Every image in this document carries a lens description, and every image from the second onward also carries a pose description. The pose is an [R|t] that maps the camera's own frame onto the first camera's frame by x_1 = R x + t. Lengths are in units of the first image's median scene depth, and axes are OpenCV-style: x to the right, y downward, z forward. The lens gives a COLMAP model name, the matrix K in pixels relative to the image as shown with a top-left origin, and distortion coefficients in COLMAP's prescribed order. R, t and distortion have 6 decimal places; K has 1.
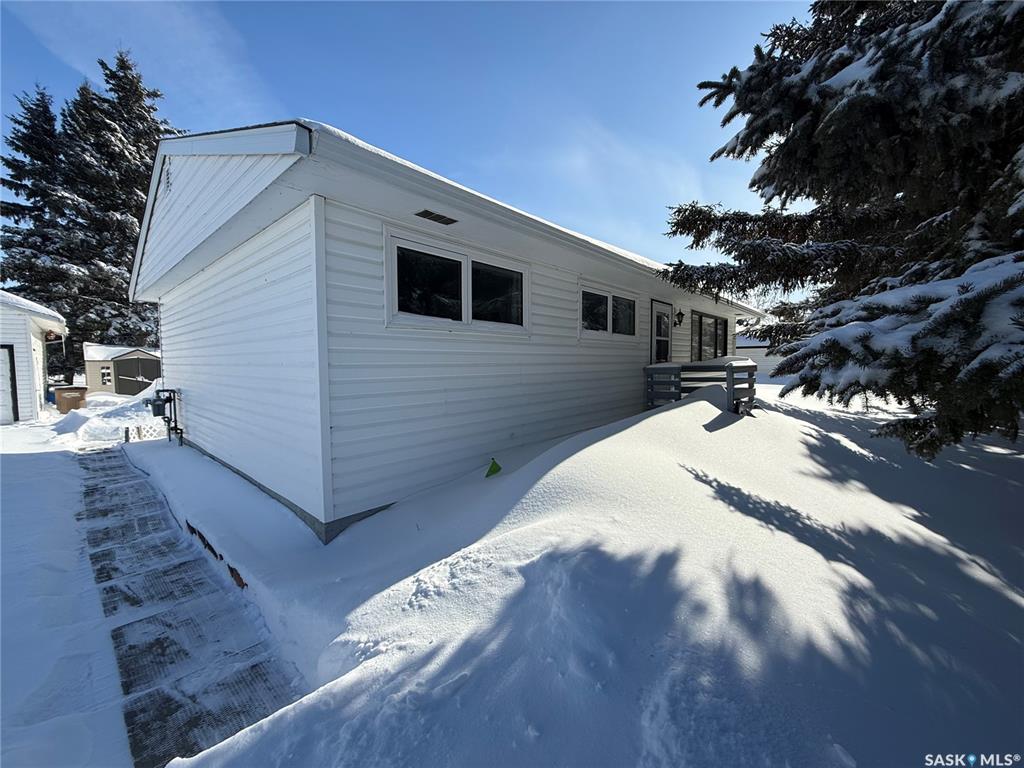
lens RADIAL K [[400.8, 0, 507.5], [0, 400.8, 383.6], [0, 0, 1]] dist [-0.000287, -0.000039]
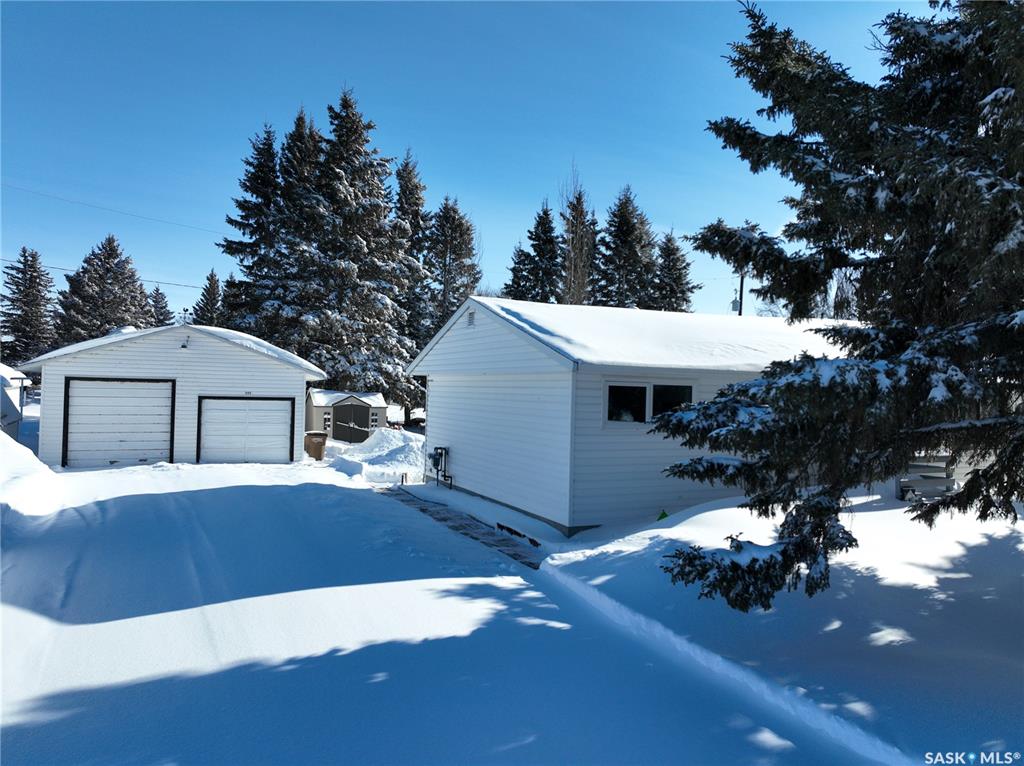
lens RADIAL K [[705.6, 0, 510.4], [0, 705.6, 389.0], [0, 0, 1]] dist [-0.003542, 0.009562]
pose [[0.922099, 0.024708, -0.386165, 0.128711], [-0.048555, 0.997460, -0.052122, -0.030494], [0.383896, 0.066812, 0.920956, -0.495505]]
